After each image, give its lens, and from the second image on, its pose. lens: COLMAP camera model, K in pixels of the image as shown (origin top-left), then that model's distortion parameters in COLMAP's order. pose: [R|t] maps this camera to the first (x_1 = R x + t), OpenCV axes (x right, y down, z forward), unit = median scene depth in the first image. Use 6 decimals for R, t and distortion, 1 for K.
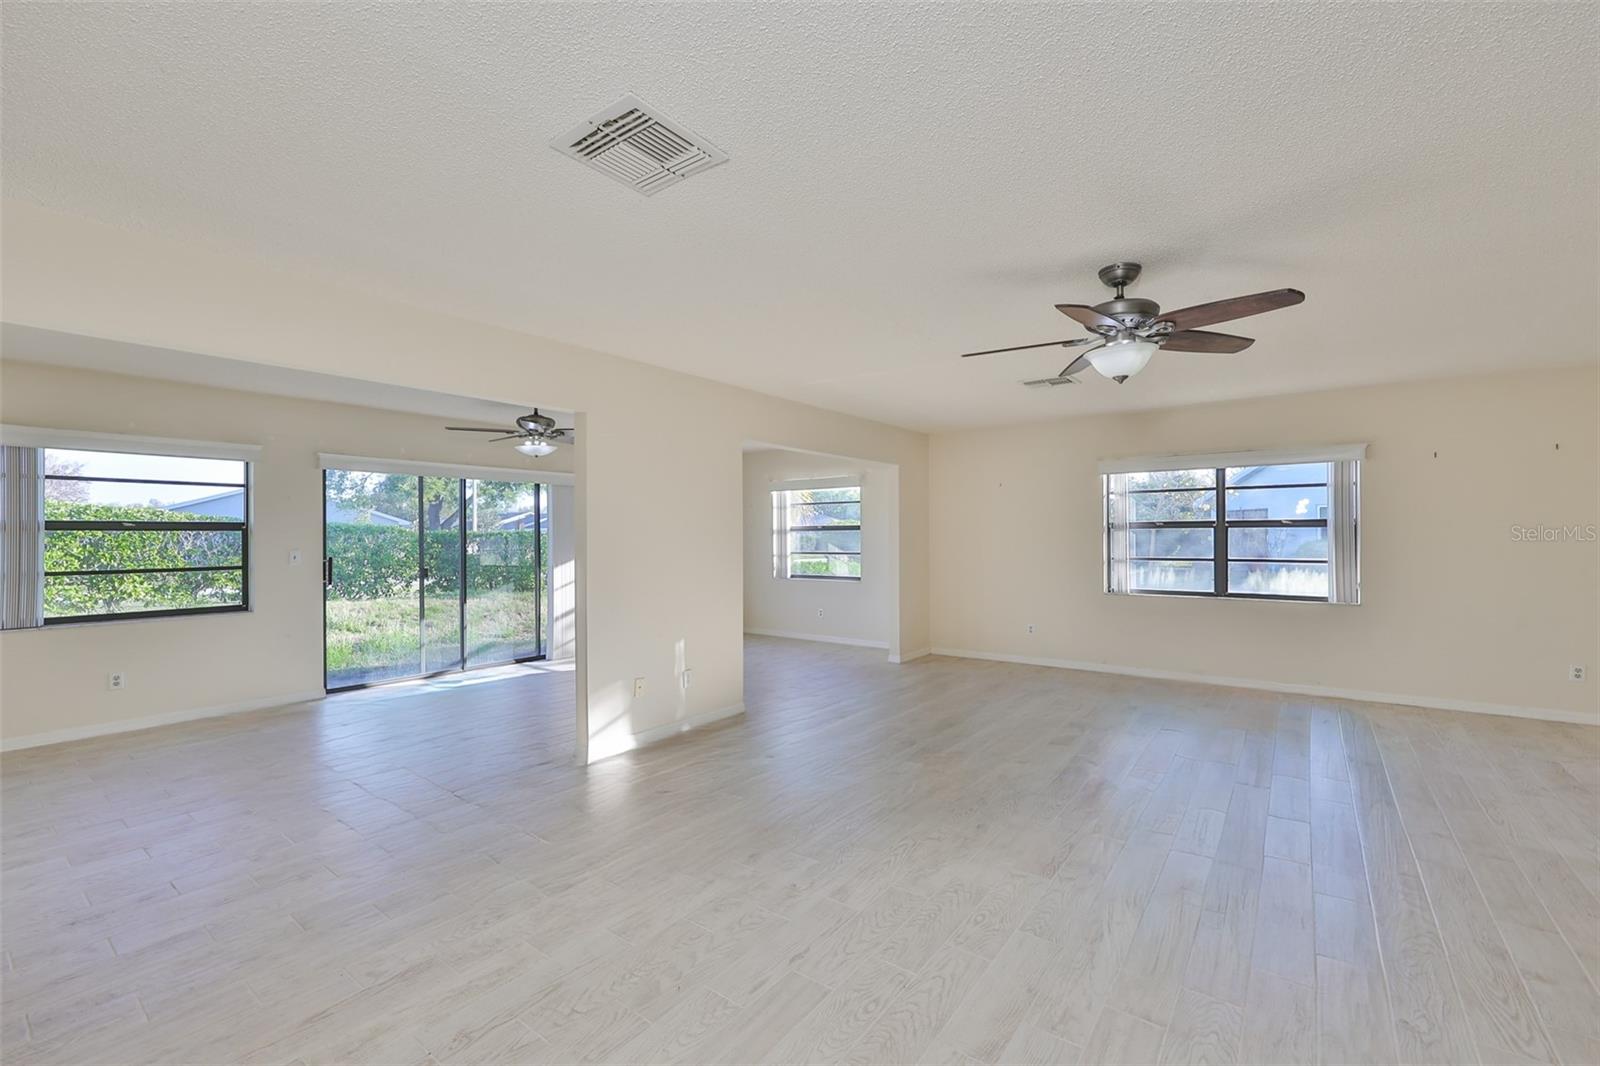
lens RADIAL K [[681.1, 0, 795.7], [0, 681.1, 532.0], [0, 0, 1]] dist [-0.000413, 0.000187]
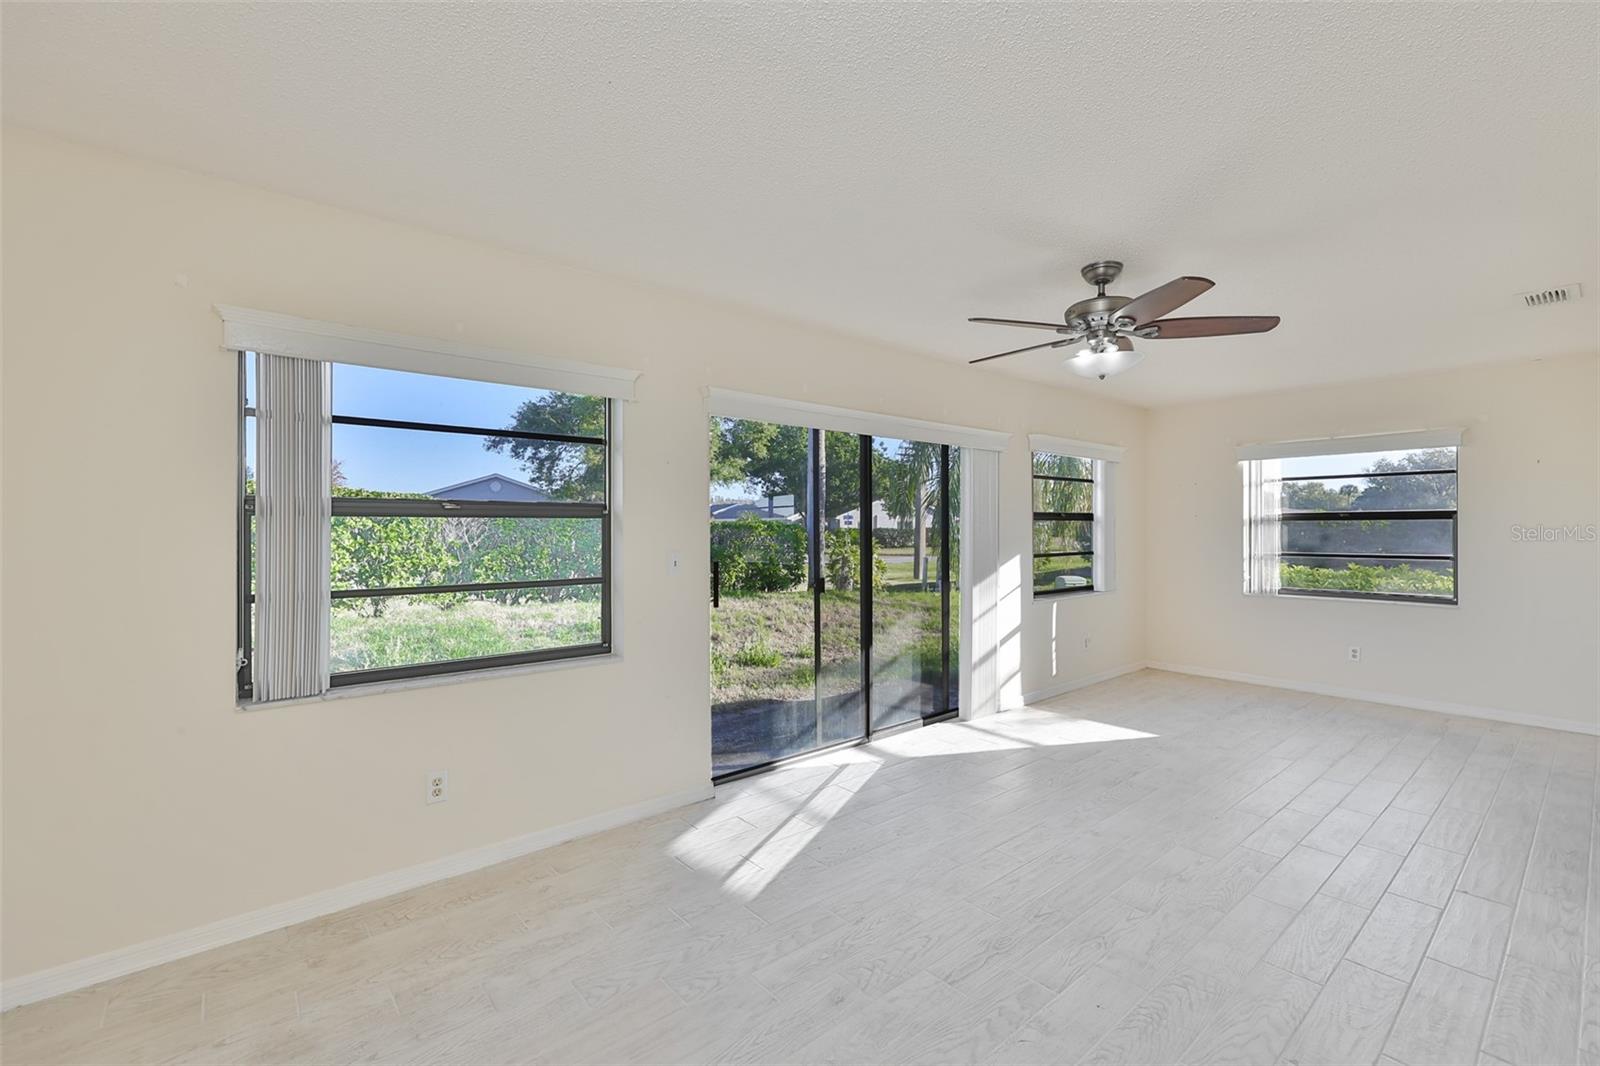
lens RADIAL K [[683.2, 0, 799.0], [0, 683.2, 525.8], [0, 0, 1]] dist [-0.000636, -0.000050]
pose [[0.976983, 0.001937, -0.213307, -0.498880], [-0.000944, 0.999988, 0.004758, 0.001314], [0.213314, -0.004447, 0.976974, 0.438472]]
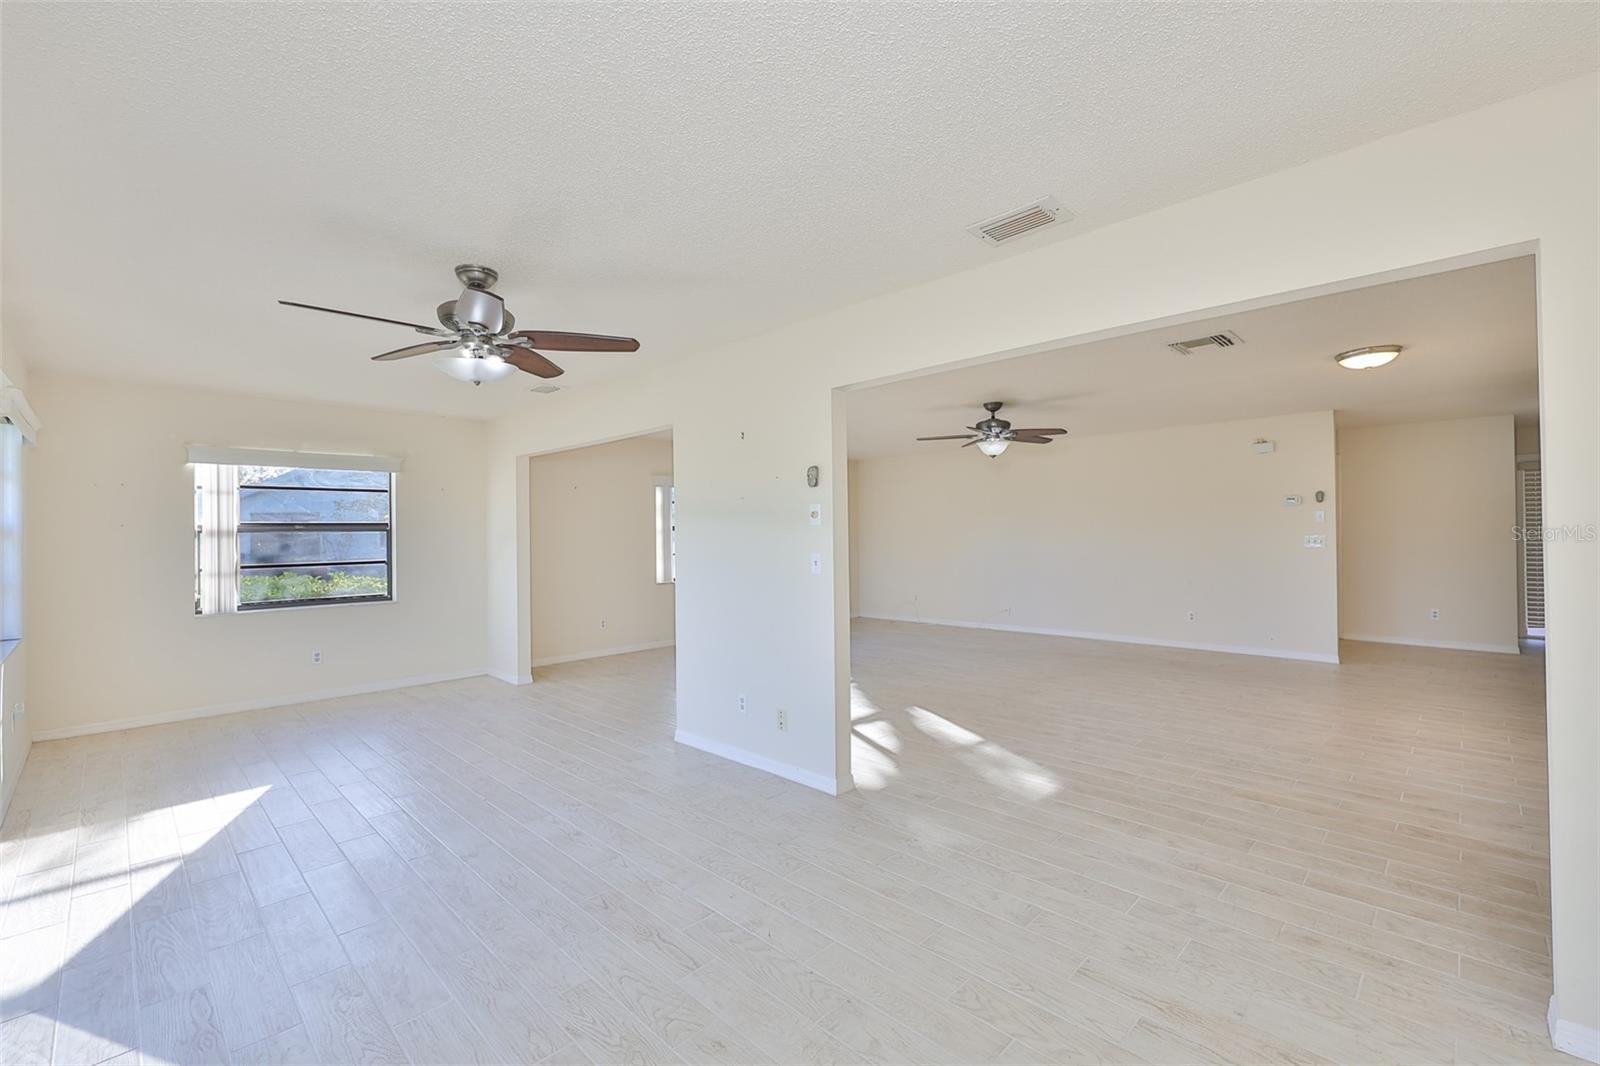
lens RADIAL K [[681.1, 0, 795.7], [0, 681.1, 532.0], [0, 0, 1]] dist [-0.000413, 0.000187]
pose [[0.120324, 0.000529, 0.992735, -0.862610], [0.004889, 0.999987, -0.001125, 0.002616], [-0.992723, 0.004989, 0.120319, 0.702153]]
